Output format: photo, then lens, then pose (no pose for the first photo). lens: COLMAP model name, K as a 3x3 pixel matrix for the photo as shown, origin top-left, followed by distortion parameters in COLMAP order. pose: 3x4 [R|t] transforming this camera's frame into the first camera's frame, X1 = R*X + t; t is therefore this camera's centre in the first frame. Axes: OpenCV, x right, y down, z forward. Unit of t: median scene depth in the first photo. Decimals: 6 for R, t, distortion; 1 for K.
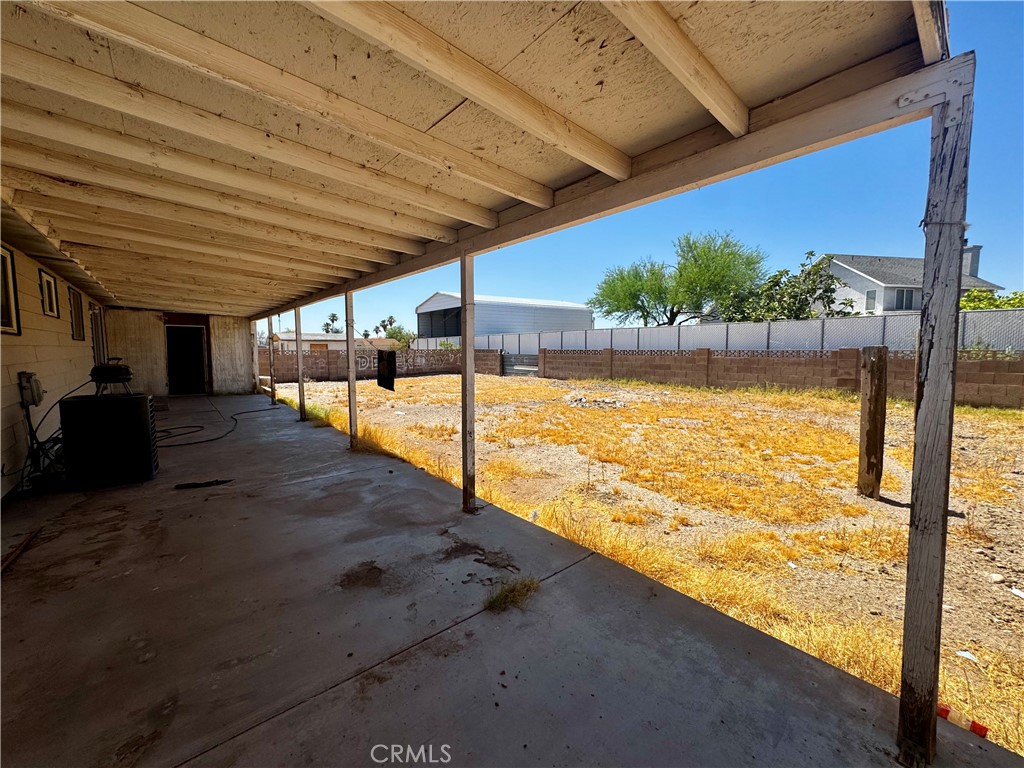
lens RADIAL K [[411.8, 0, 511.4], [0, 411.8, 382.2], [0, 0, 1]] dist [-0.003387, 0.000651]
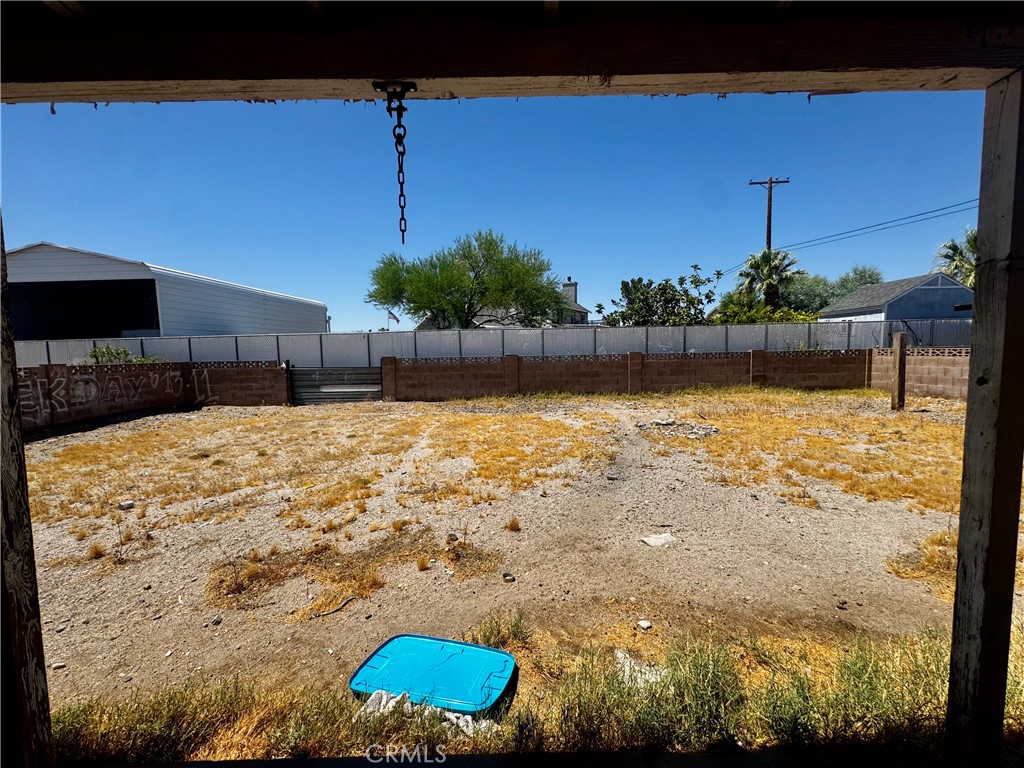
lens RADIAL K [[411.8, 0, 511.4], [0, 411.8, 382.2], [0, 0, 1]] dist [-0.003387, 0.000651]
pose [[0.634160, -0.066851, 0.770306, -1.473408], [0.081253, 0.996501, 0.019589, -0.184530], [-0.768920, 0.050167, 0.637373, 2.077368]]
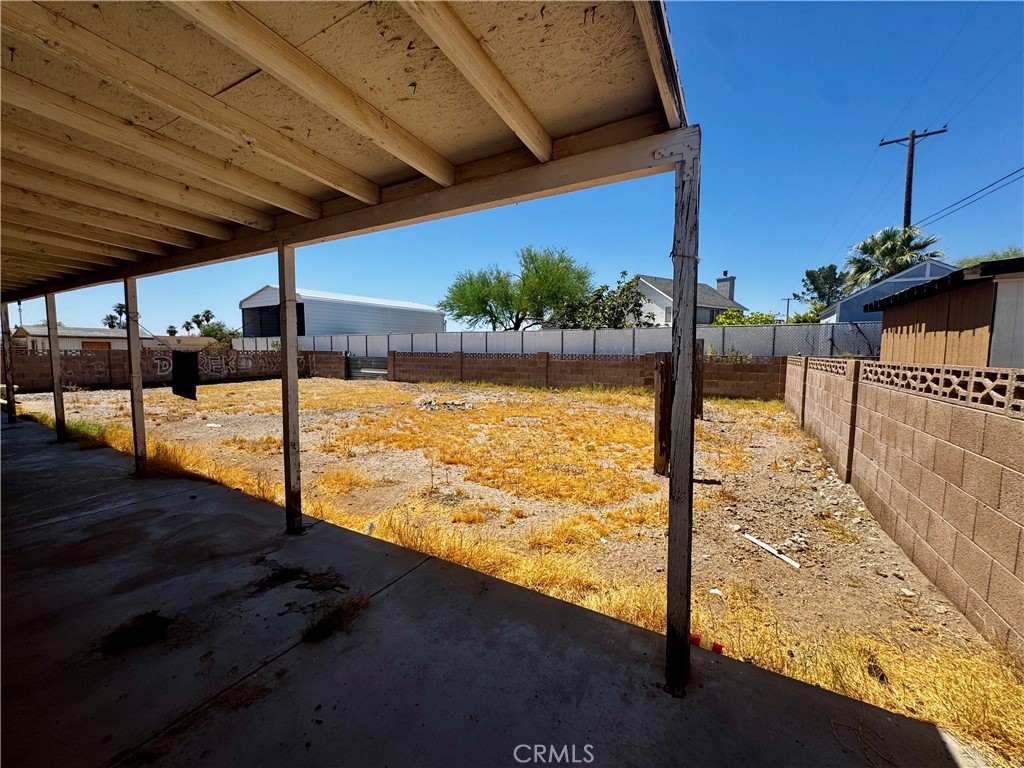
lens RADIAL K [[411.8, 0, 511.4], [0, 411.8, 382.2], [0, 0, 1]] dist [-0.003387, 0.000651]
pose [[0.939897, -0.015099, 0.341123, 0.041580], [0.017286, 0.999845, -0.003372, -0.000852], [-0.341019, 0.009066, 0.940013, -0.003468]]
